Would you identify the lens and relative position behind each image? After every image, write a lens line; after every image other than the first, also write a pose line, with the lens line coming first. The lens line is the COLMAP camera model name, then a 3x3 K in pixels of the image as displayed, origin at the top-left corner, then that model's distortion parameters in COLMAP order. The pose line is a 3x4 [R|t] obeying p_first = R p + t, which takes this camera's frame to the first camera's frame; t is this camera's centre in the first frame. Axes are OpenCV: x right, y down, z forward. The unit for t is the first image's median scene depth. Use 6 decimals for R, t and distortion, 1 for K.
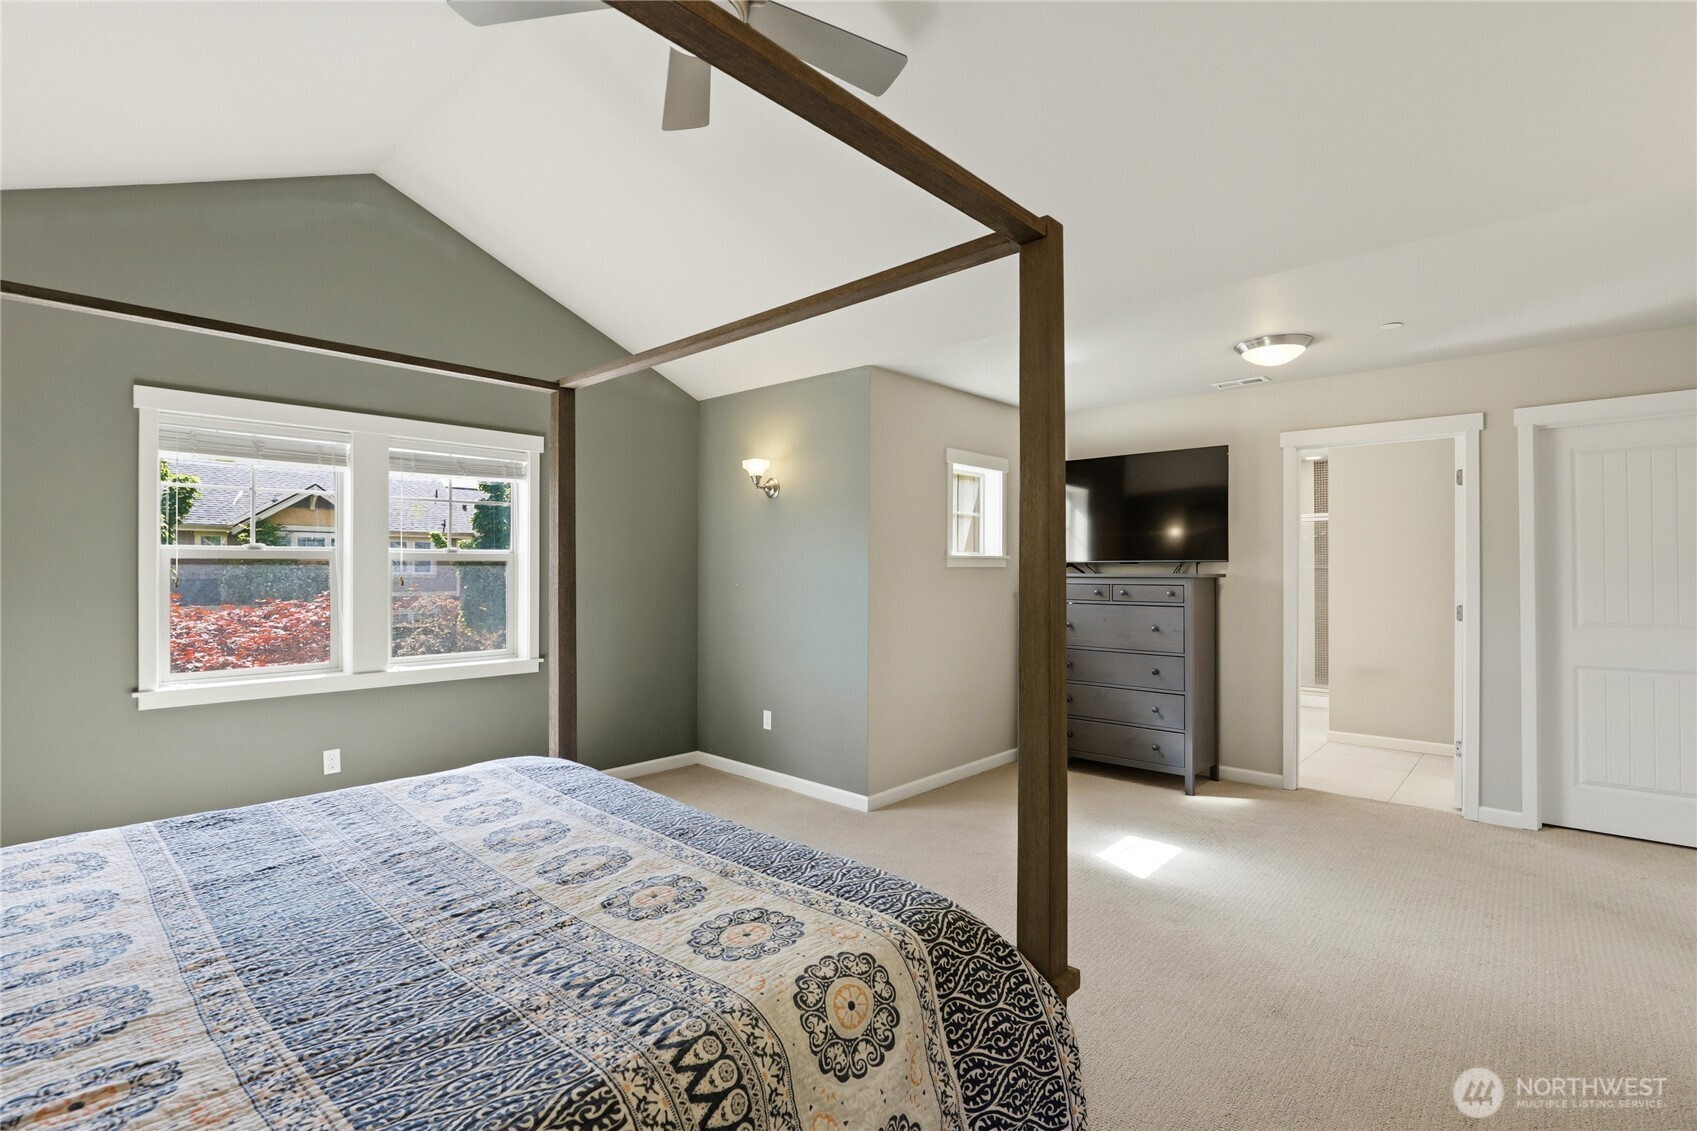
lens RADIAL K [[795.3, 0, 842.4], [0, 795.3, 570.7], [0, 0, 1]] dist [-0.012350, 0.002436]
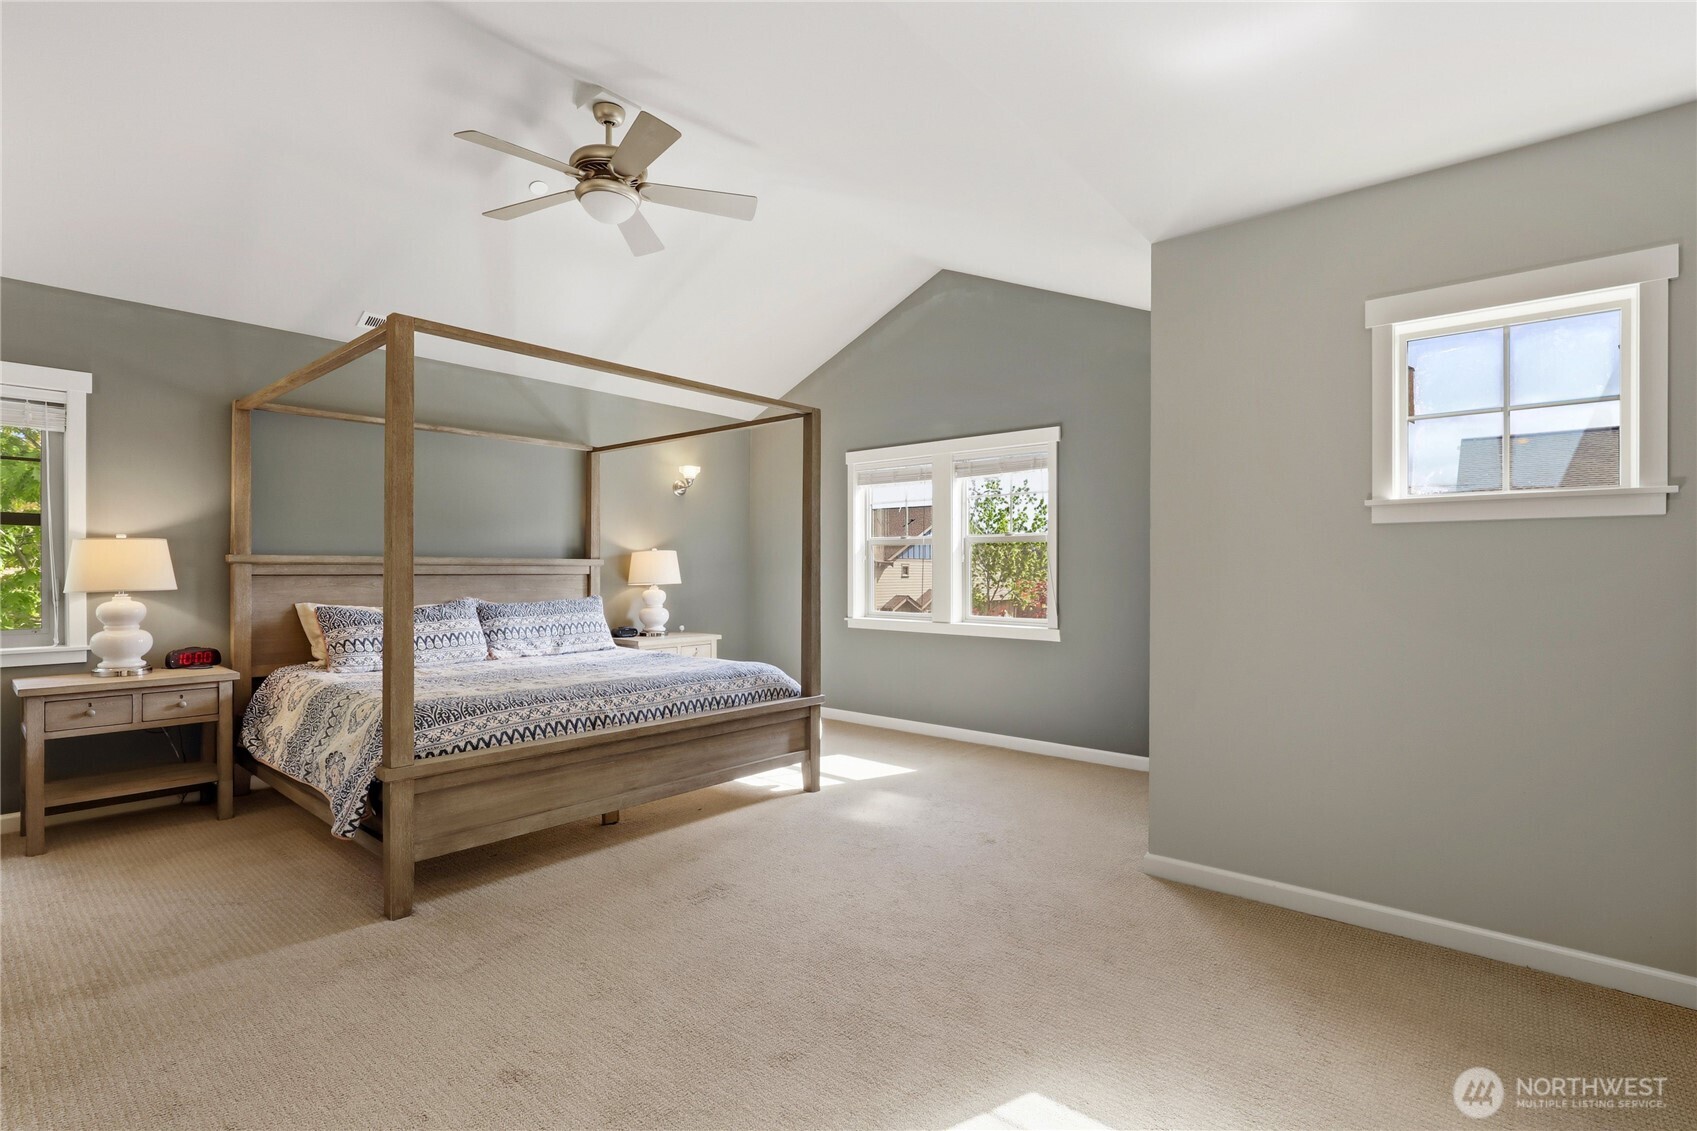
lens RADIAL K [[795.3, 0, 843.8], [0, 795.3, 574.1], [0, 0, 1]] dist [-0.012350, 0.002436]
pose [[0.053298, 0.004631, -0.998568, 0.763918], [-0.005990, 0.999973, 0.004317, 0.035553], [0.998561, 0.005751, 0.053325, 0.726358]]
